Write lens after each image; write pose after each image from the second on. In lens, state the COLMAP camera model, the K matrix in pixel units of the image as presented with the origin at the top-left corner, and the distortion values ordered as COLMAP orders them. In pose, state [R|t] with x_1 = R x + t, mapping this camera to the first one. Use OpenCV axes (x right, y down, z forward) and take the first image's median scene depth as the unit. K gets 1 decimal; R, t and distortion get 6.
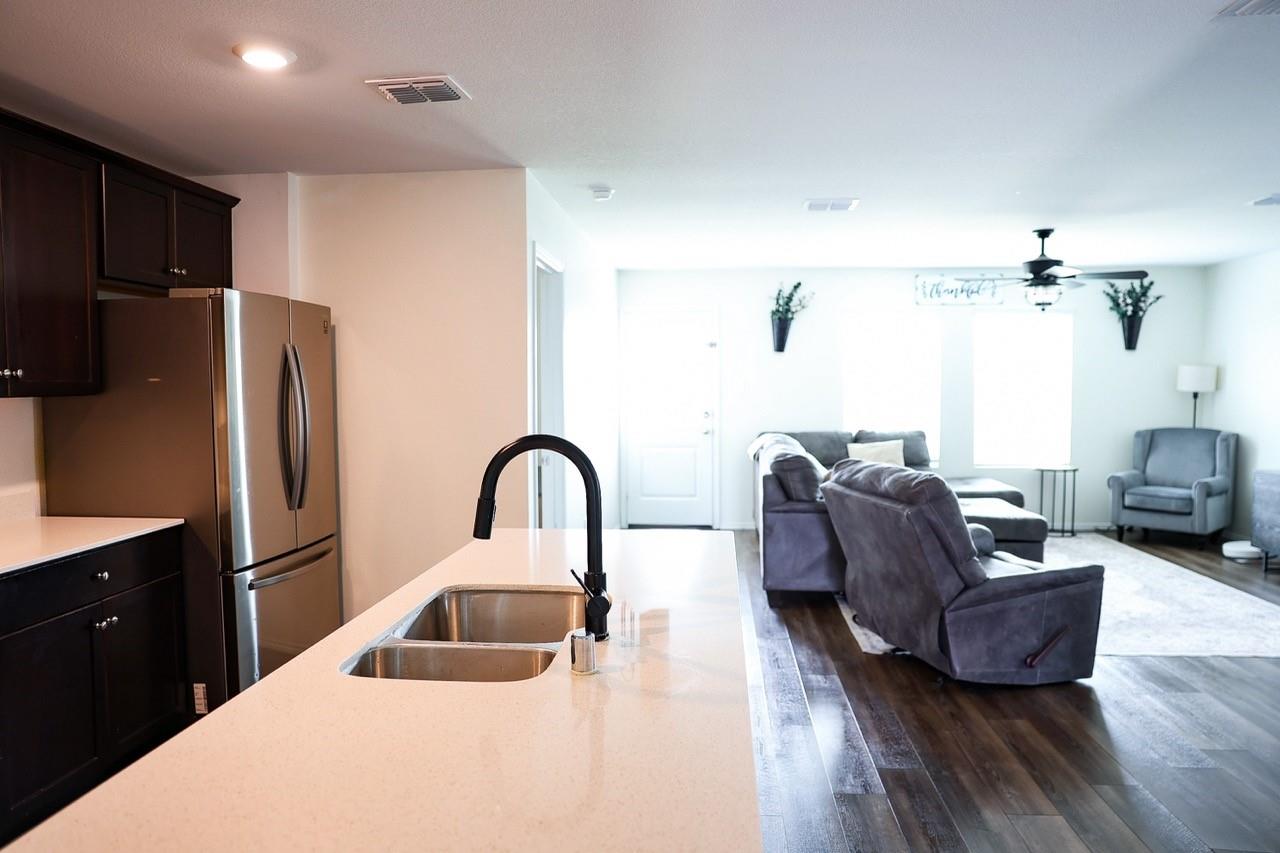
lens RADIAL K [[878.5, 0, 640.0], [0, 878.5, 426.5], [0, 0, 1]] dist [-0.102456, 0.081795]
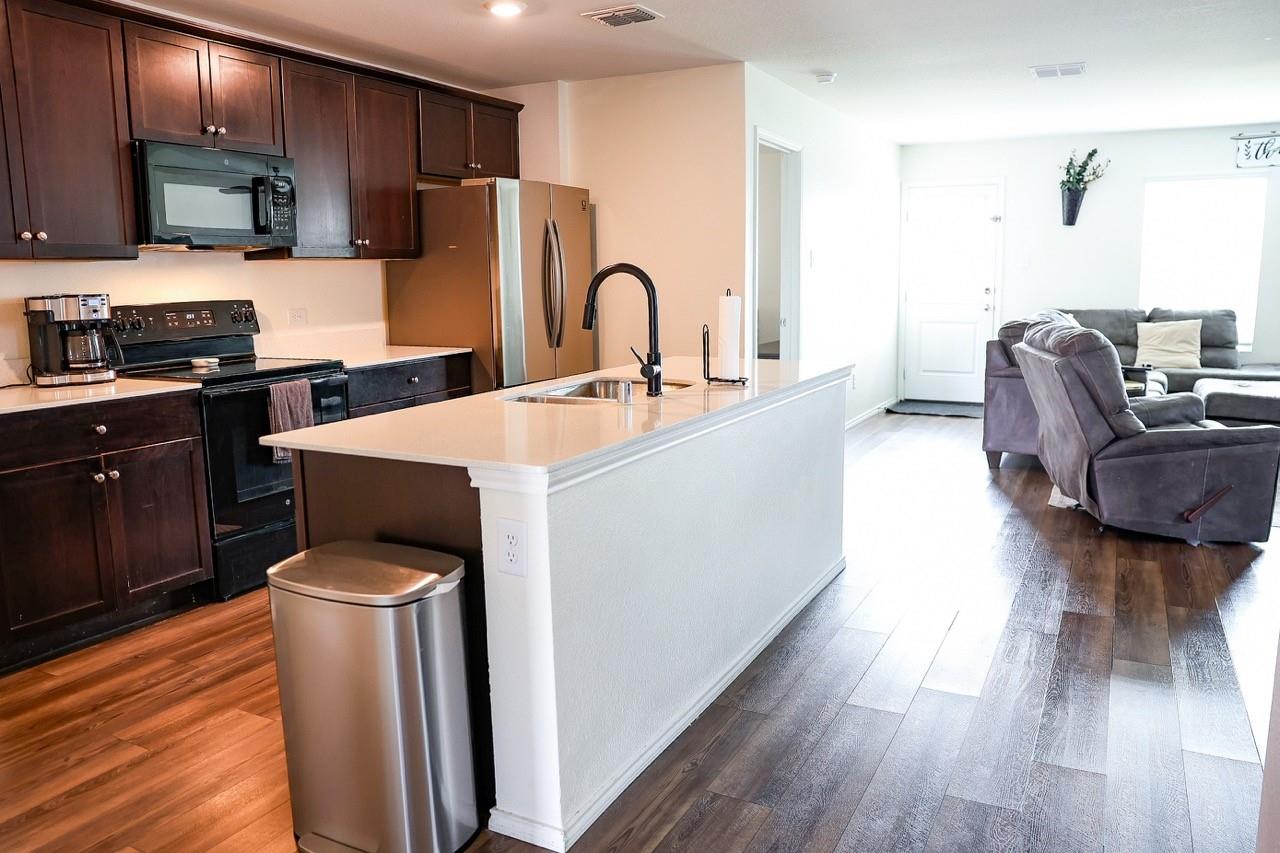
lens RADIAL K [[933.0, 0, 645.5], [0, 933.0, 421.2], [0, 0, 1]] dist [-0.099518, 0.088414]
pose [[0.925807, 0.054702, -0.374017, 0.153160], [-0.013130, 0.993530, 0.112809, 0.027249], [0.377768, -0.099528, 0.920535, -0.147983]]
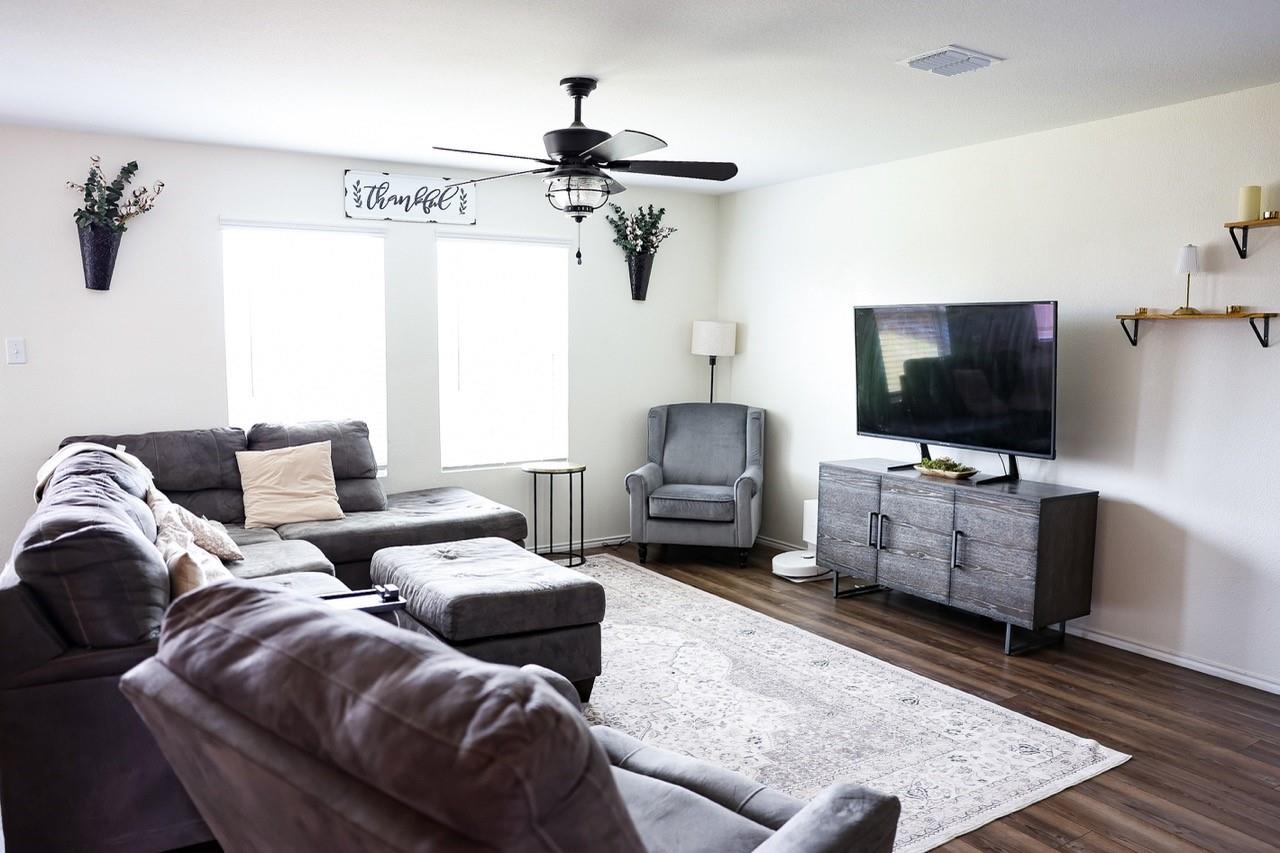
lens RADIAL K [[933.0, 0, 645.5], [0, 933.0, 421.2], [0, 0, 1]] dist [-0.099518, 0.088414]
pose [[0.800368, -0.045615, 0.597771, 0.117839], [0.025303, 0.998783, 0.042337, -0.023668], [-0.598975, -0.018760, 0.800548, 0.447211]]
